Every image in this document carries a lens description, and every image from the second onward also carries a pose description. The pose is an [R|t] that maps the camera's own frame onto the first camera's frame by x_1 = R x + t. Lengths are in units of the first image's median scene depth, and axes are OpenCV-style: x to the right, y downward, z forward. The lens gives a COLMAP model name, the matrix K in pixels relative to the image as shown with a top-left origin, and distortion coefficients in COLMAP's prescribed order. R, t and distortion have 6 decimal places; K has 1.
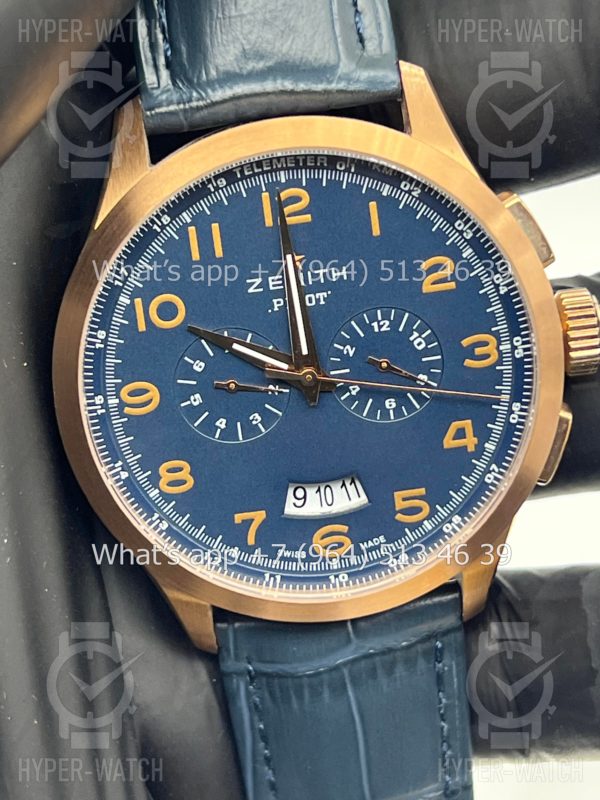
lens RADIAL K [[1805.0, 0, 298.0], [0, 1805.0, 404.8], [0, 0, 1]] dist [0.286436, 0.000000]
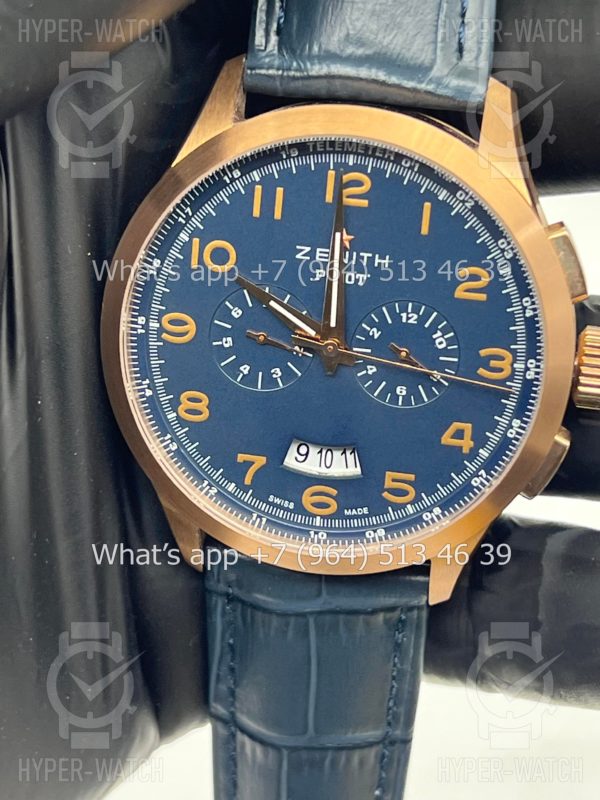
lens RADIAL K [[1805.0, 0, 303.6], [0, 1805.0, 392.0], [0, 0, 1]] dist [0.286436, 0.000000]
pose [[0.960168, 0.249975, -0.124858, 0.129251], [-0.243042, 0.967613, 0.068228, -0.058614], [0.137870, -0.035164, 0.989826, -0.062640]]
